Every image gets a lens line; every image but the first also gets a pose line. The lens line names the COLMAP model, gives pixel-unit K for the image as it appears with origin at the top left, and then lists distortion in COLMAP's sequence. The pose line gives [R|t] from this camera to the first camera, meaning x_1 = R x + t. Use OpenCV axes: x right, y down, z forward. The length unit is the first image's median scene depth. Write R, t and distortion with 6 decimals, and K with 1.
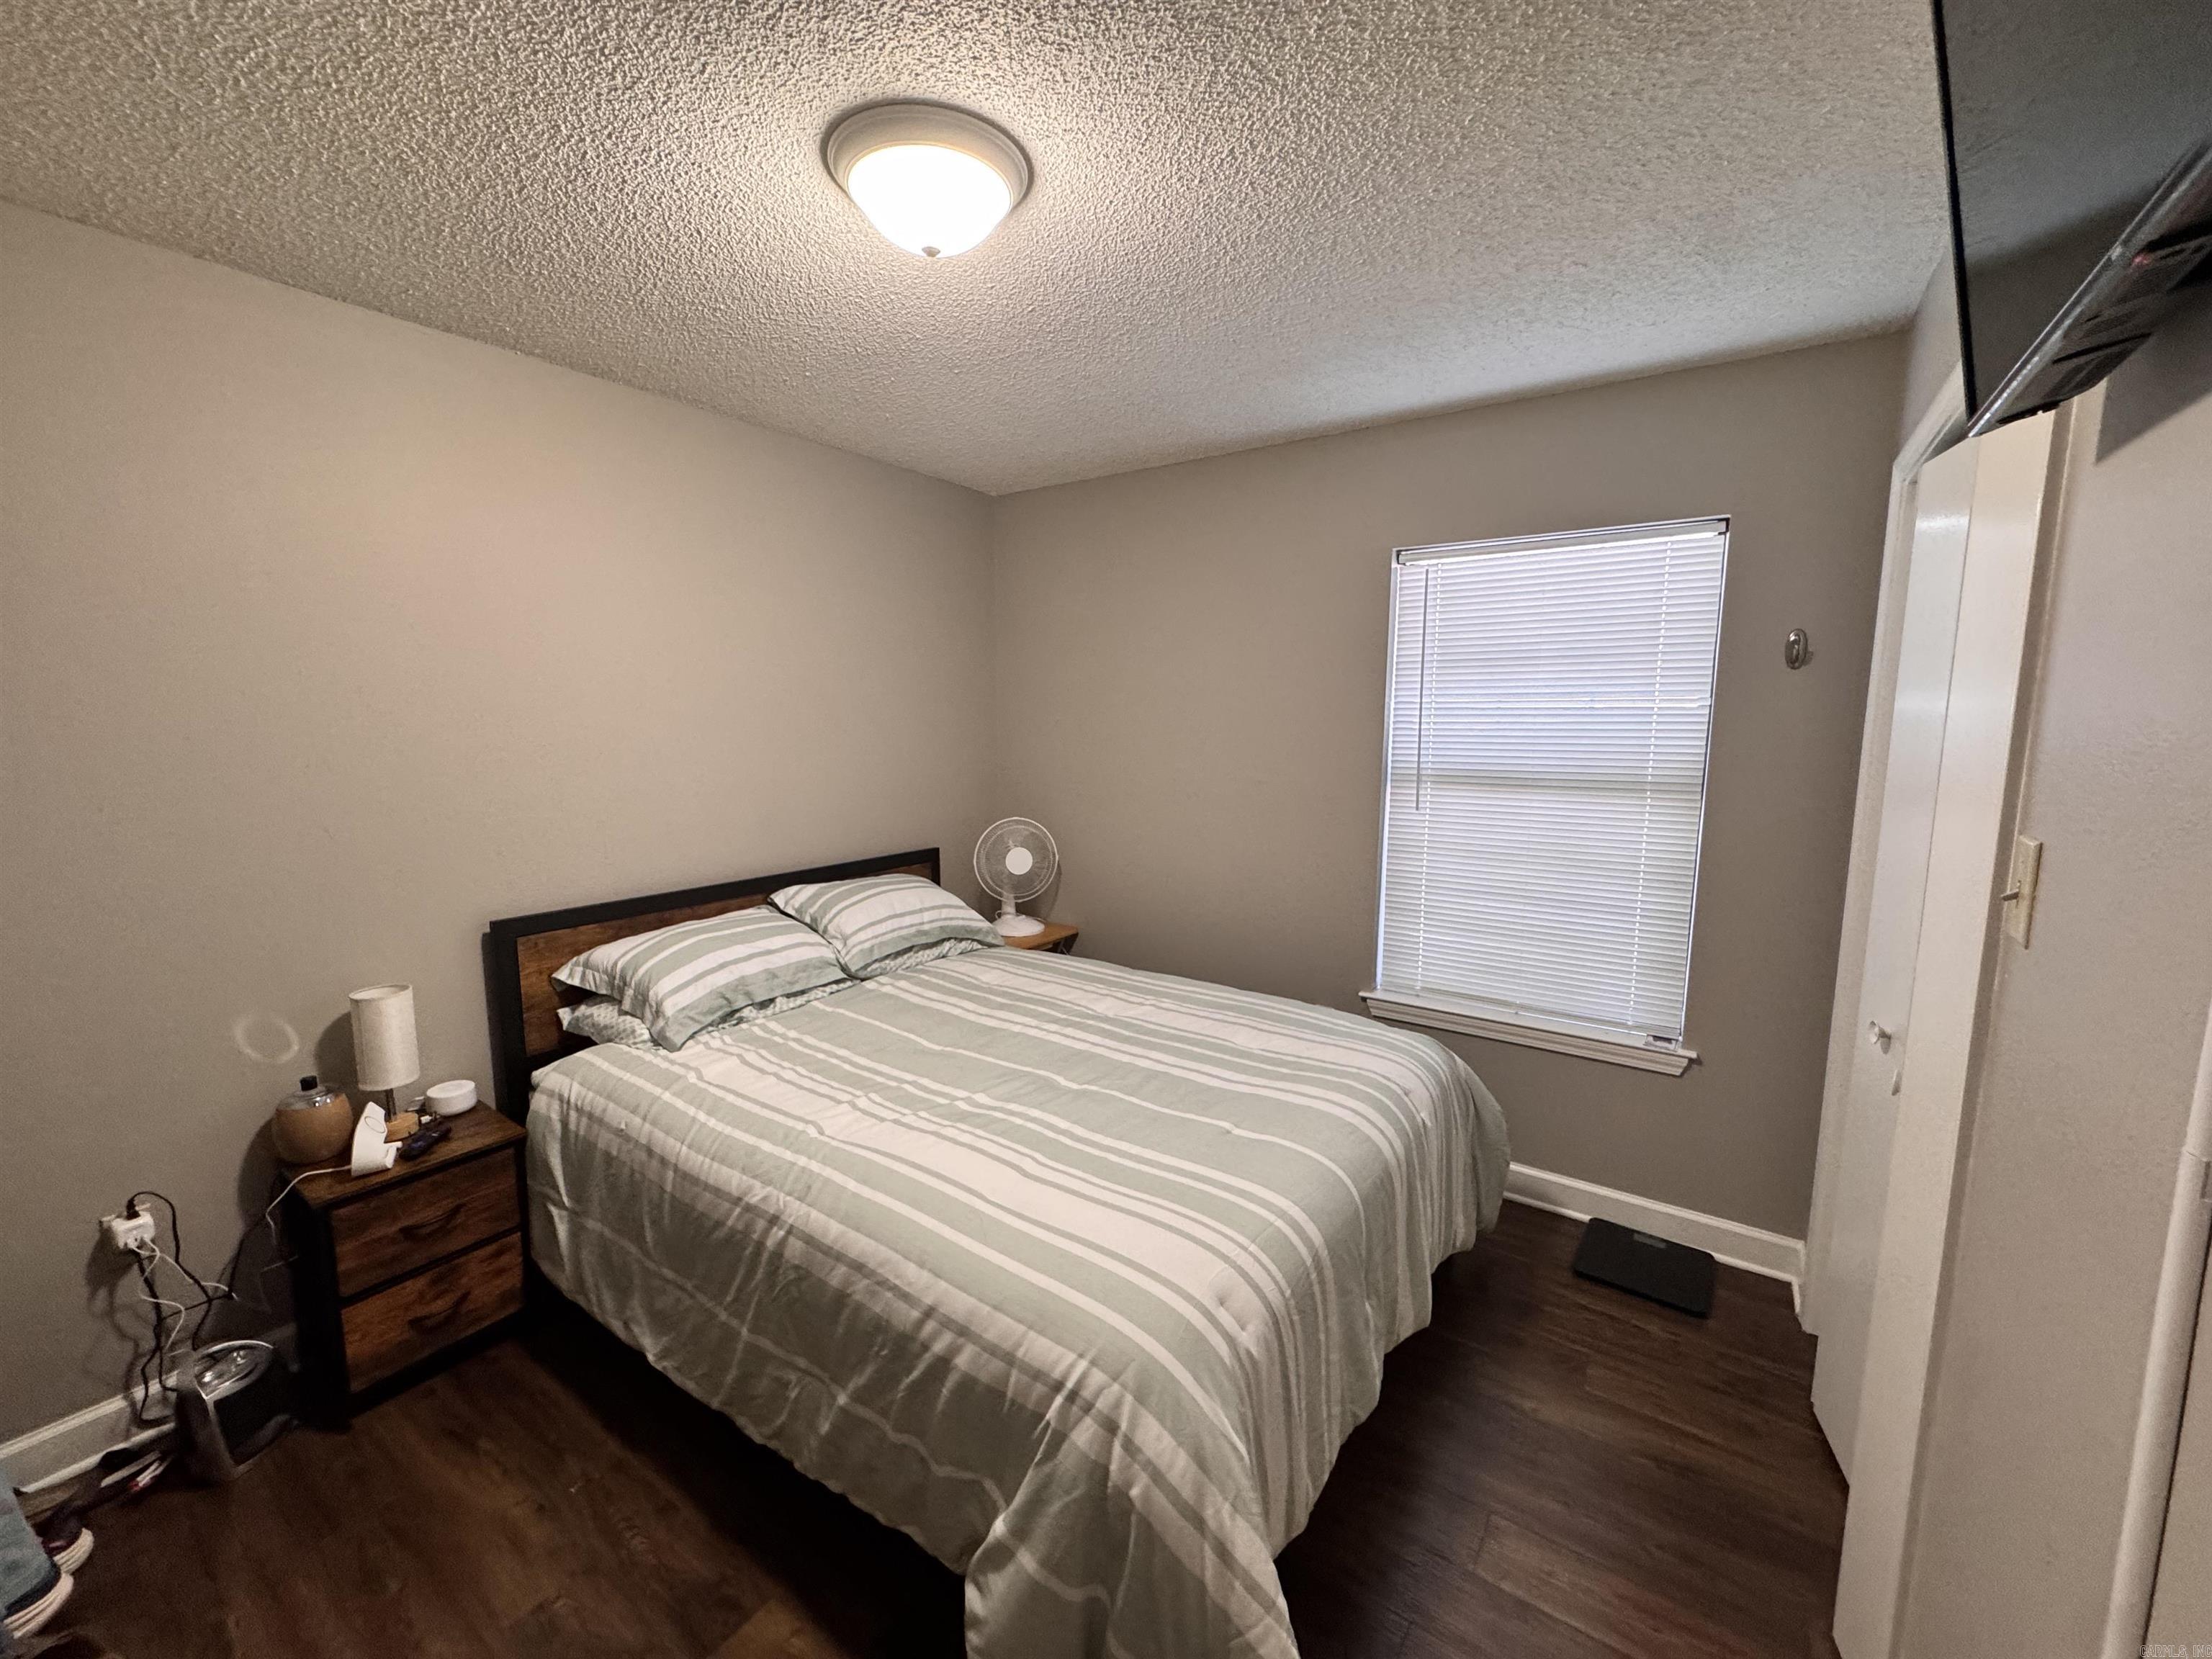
lens RADIAL K [[882.2, 0, 1101.6], [0, 882.2, 822.3], [0, 0, 1]] dist [-0.002006, 0.000320]
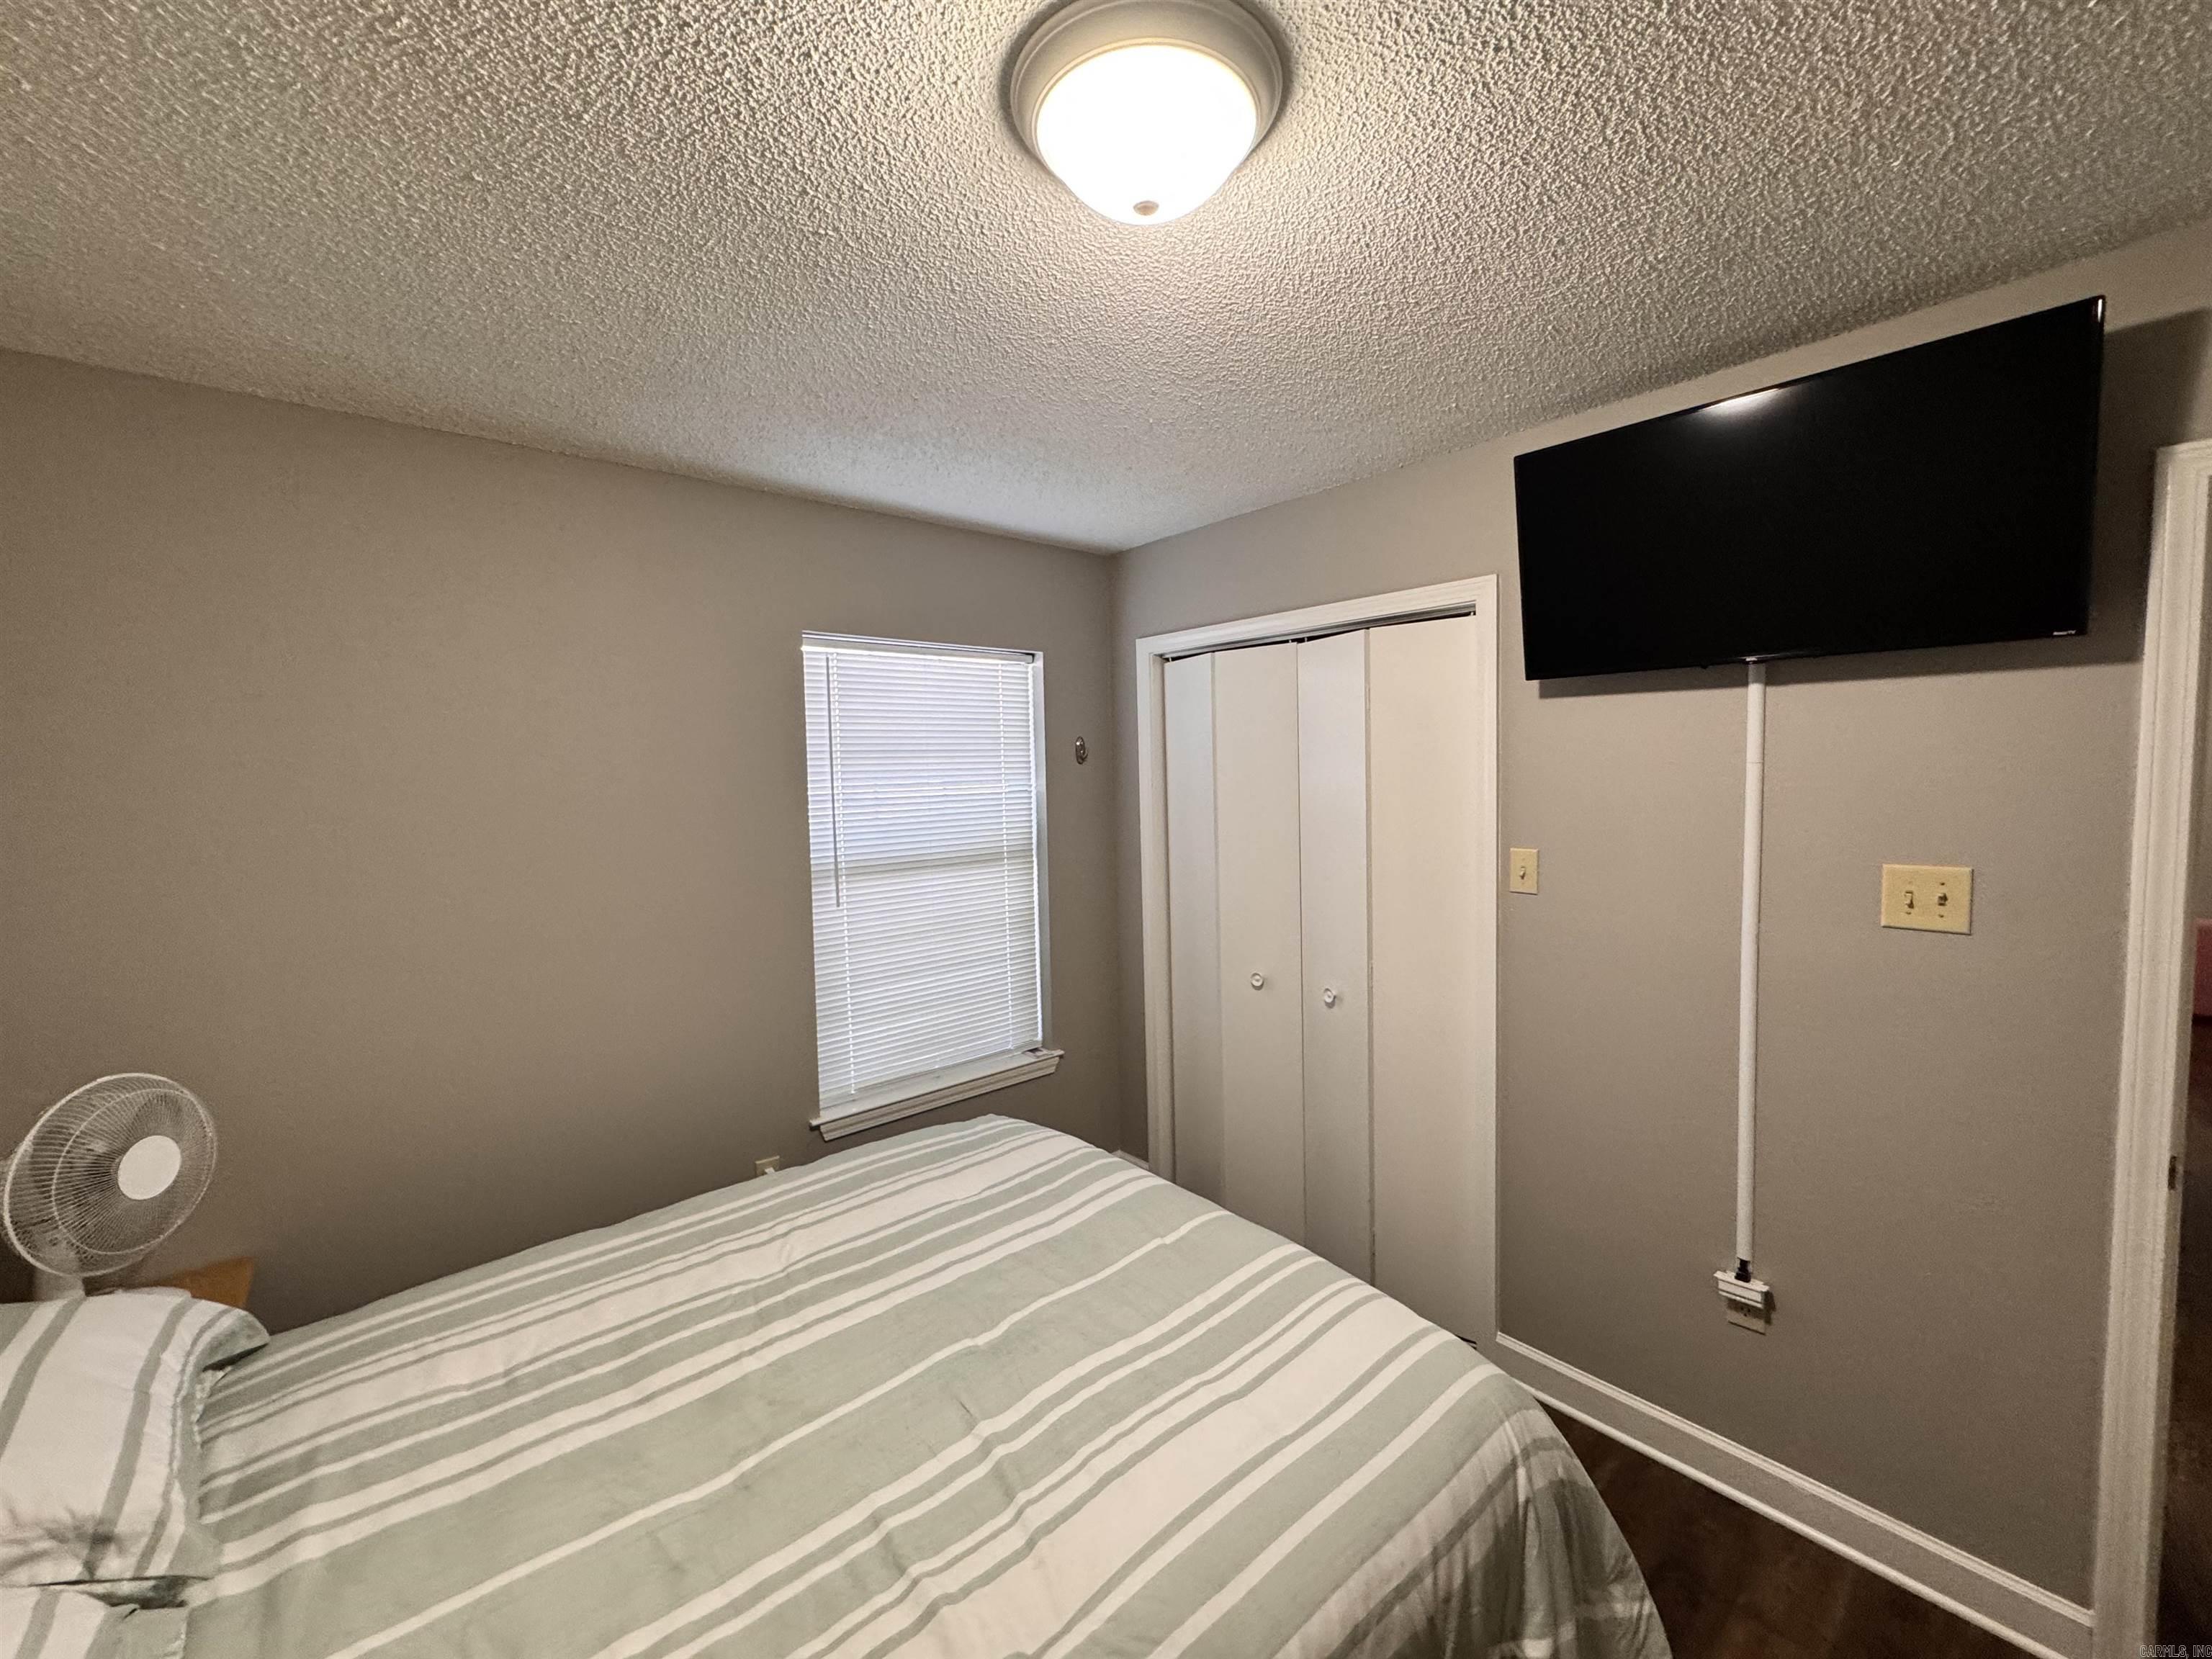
lens RADIAL K [[882.2, 0, 1105.5], [0, 882.2, 834.8], [0, 0, 1]] dist [-0.002006, 0.000320]
pose [[0.240228, -0.075778, 0.967754, -0.552386], [0.141281, 0.989062, 0.042376, -0.102670], [-0.960380, 0.126546, 0.248306, 0.549738]]
